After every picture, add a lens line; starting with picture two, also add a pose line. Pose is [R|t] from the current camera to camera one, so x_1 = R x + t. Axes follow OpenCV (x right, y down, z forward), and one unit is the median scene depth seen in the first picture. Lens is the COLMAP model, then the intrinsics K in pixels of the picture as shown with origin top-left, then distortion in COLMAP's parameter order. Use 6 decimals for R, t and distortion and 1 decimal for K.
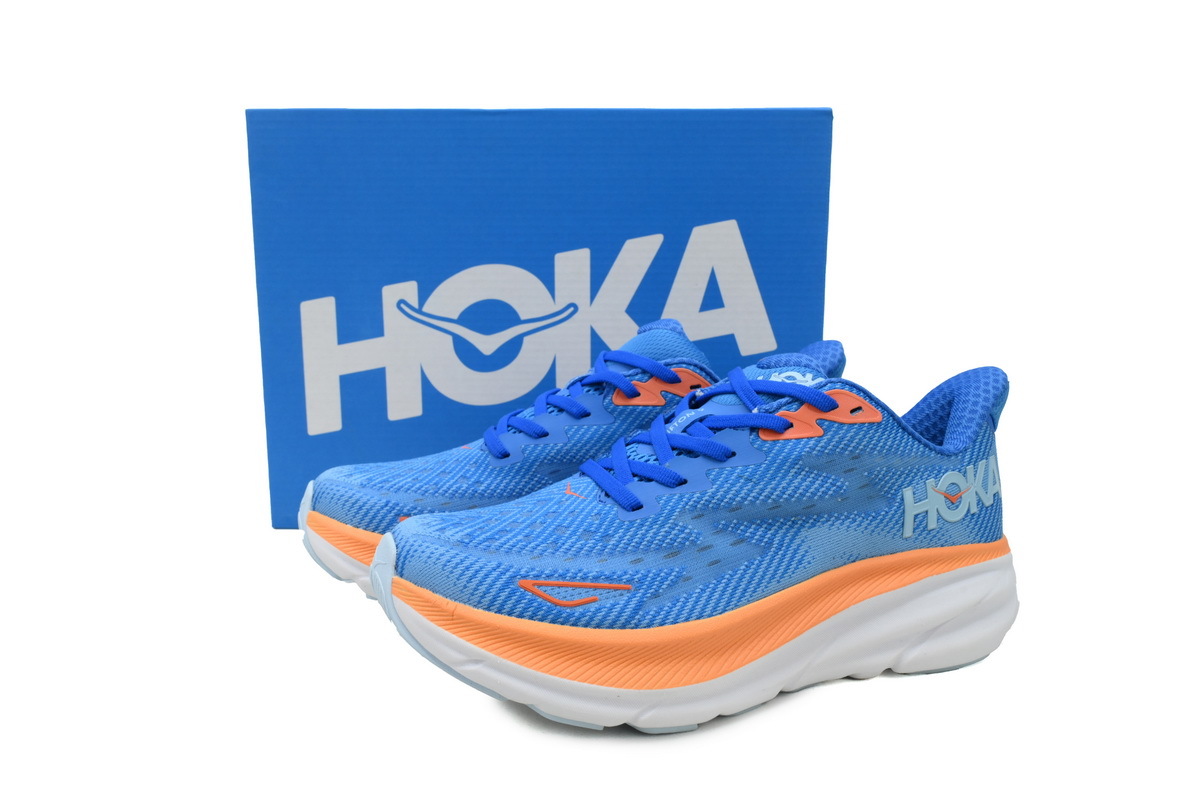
lens RADIAL K [[940.4, 0, 600.0], [0, 940.4, 400.0], [0, 0, 1]] dist [0.000310, -0.000269]
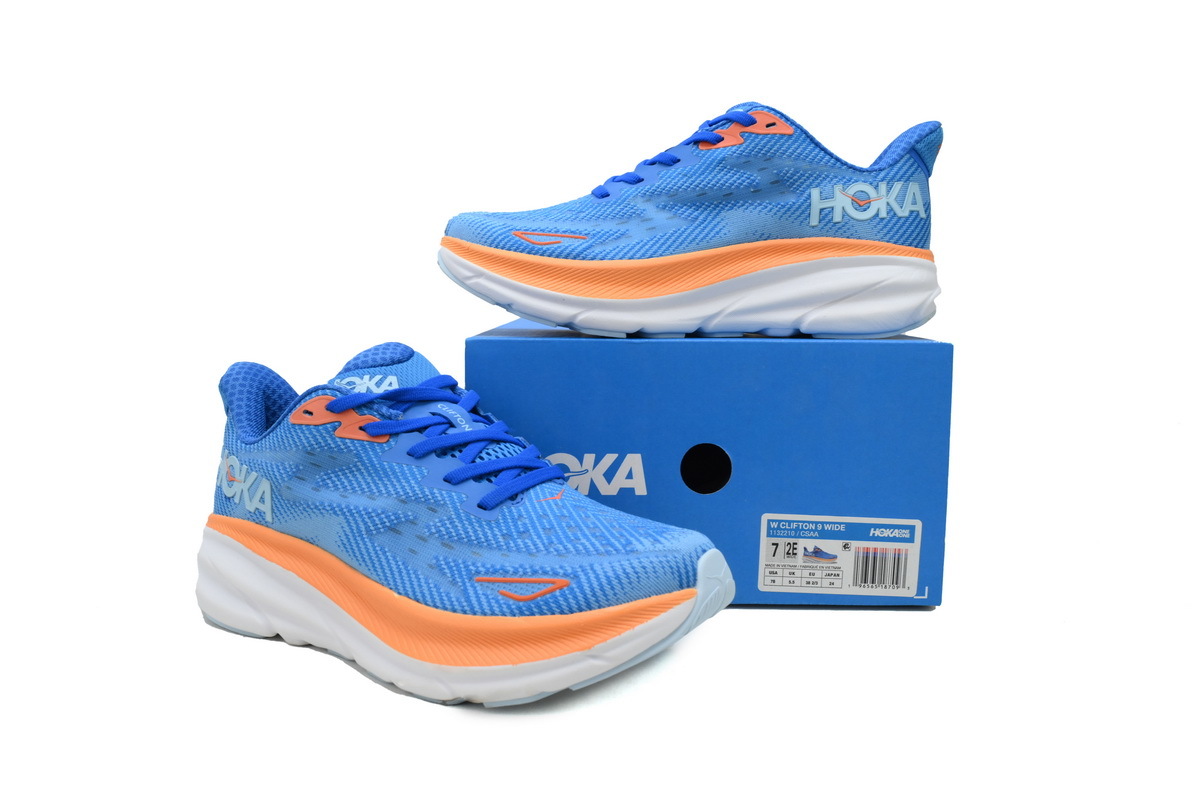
lens RADIAL K [[940.4, 0, 600.0], [0, 940.4, 400.0], [0, 0, 1]] dist [0.000310, -0.000269]
pose [[0.943503, 0.042983, -0.328565, 0.501483], [-0.059120, 0.997478, -0.039278, 0.469323], [0.326048, 0.056484, 0.943664, -0.317994]]
